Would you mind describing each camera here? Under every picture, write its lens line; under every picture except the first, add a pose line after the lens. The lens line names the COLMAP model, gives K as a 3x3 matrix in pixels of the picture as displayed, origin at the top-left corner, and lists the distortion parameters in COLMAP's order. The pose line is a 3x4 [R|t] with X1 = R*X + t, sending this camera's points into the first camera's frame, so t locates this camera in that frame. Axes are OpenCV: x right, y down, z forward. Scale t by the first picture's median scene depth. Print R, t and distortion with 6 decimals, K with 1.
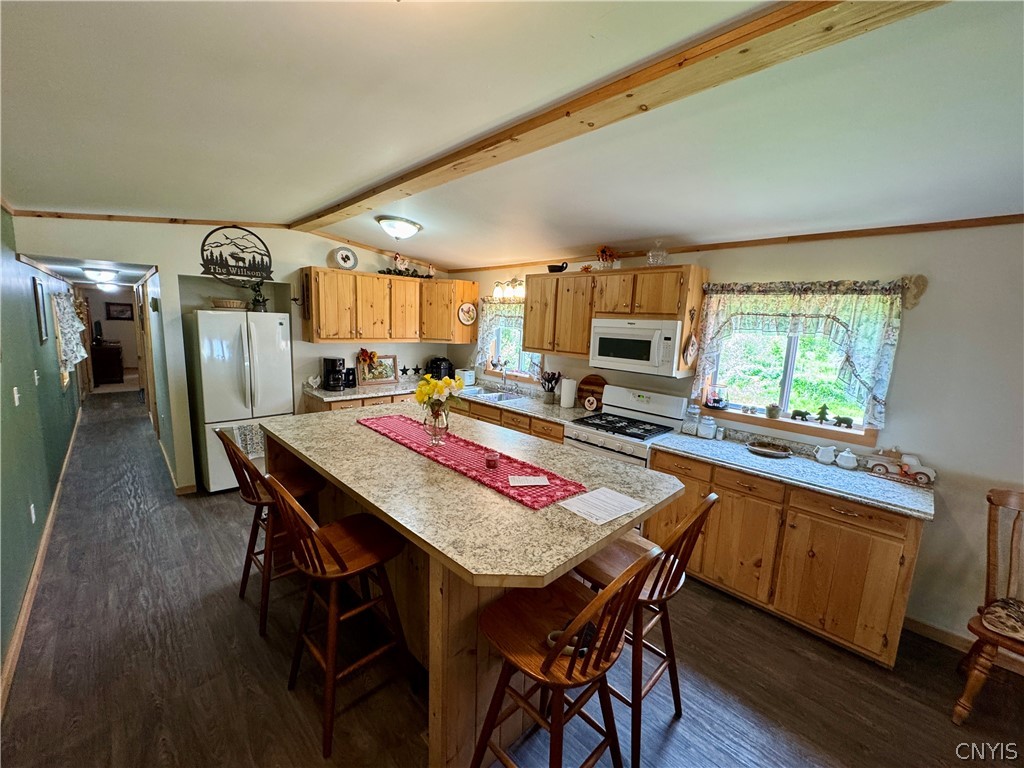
lens RADIAL K [[410.0, 0, 511.3], [0, 410.0, 394.4], [0, 0, 1]] dist [-0.002603, 0.000152]
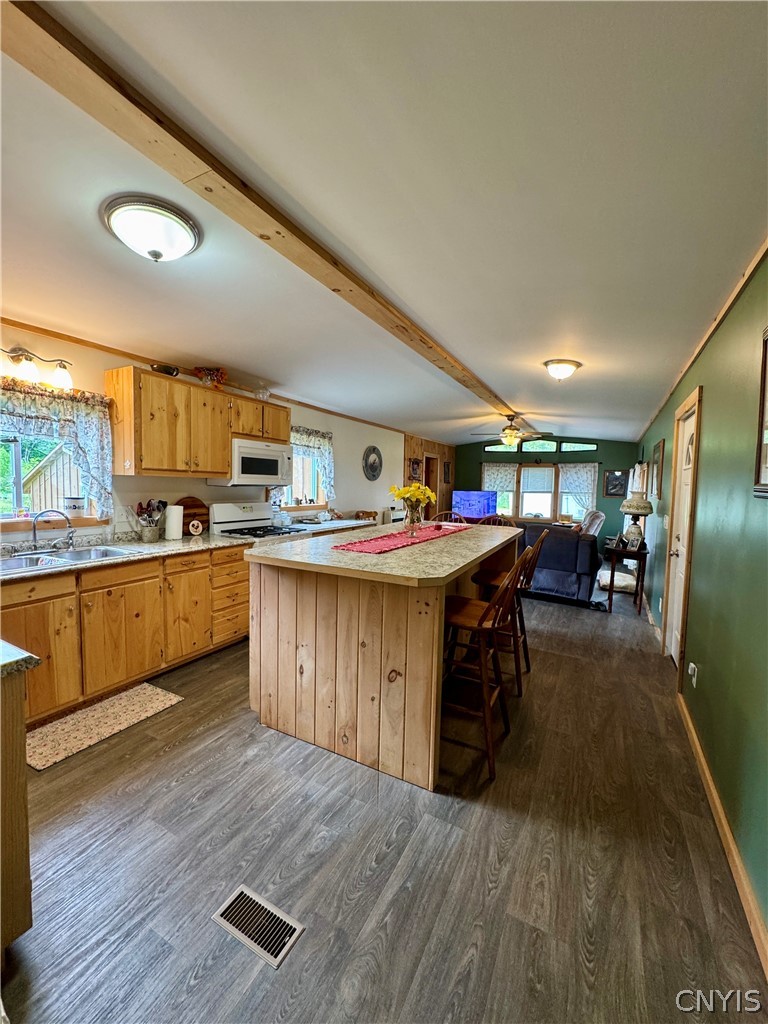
lens RADIAL K [[410.0, 0, 378.3], [0, 410.0, 493.5], [0, 0, 1]] dist [-0.002603, 0.000152]
pose [[-0.300701, -0.080214, 0.950339, -0.955859], [0.119962, 0.985361, 0.121128, -0.139452], [-0.946144, 0.150428, -0.286676, 1.041902]]
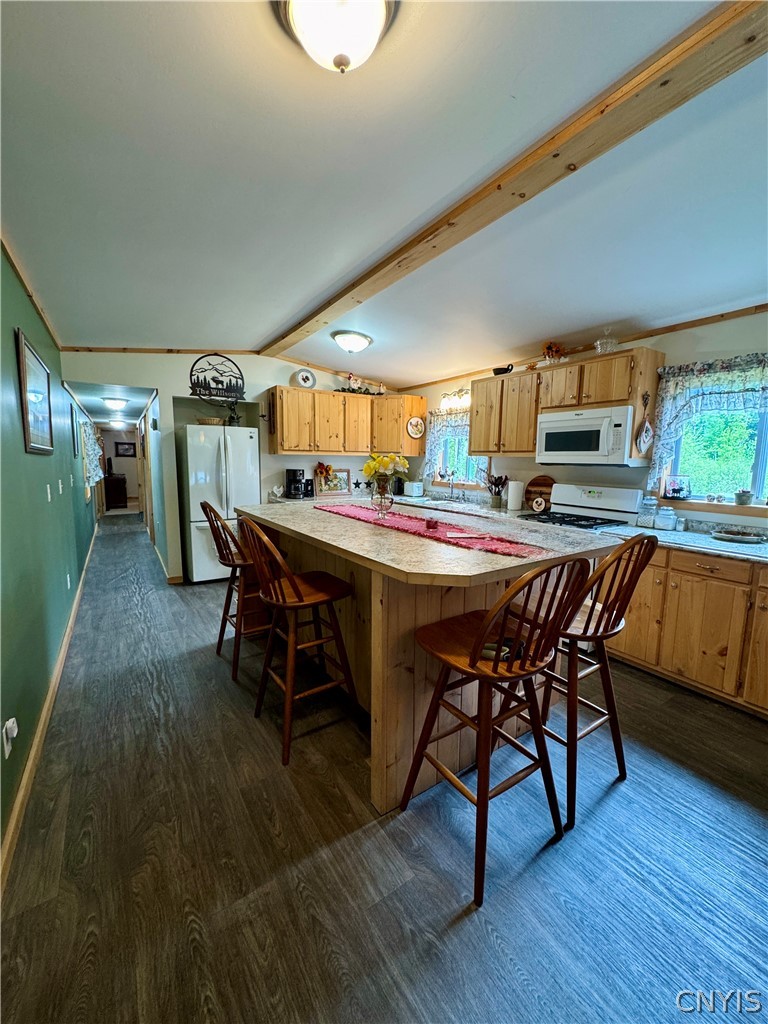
lens RADIAL K [[410.0, 0, 386.3], [0, 410.0, 522.5], [0, 0, 1]] dist [-0.002603, 0.000152]
pose [[0.982177, -0.003084, -0.187935, 0.022064], [-0.002303, 0.999593, -0.028438, 0.113696], [0.187946, 0.028364, 0.981770, -0.046527]]
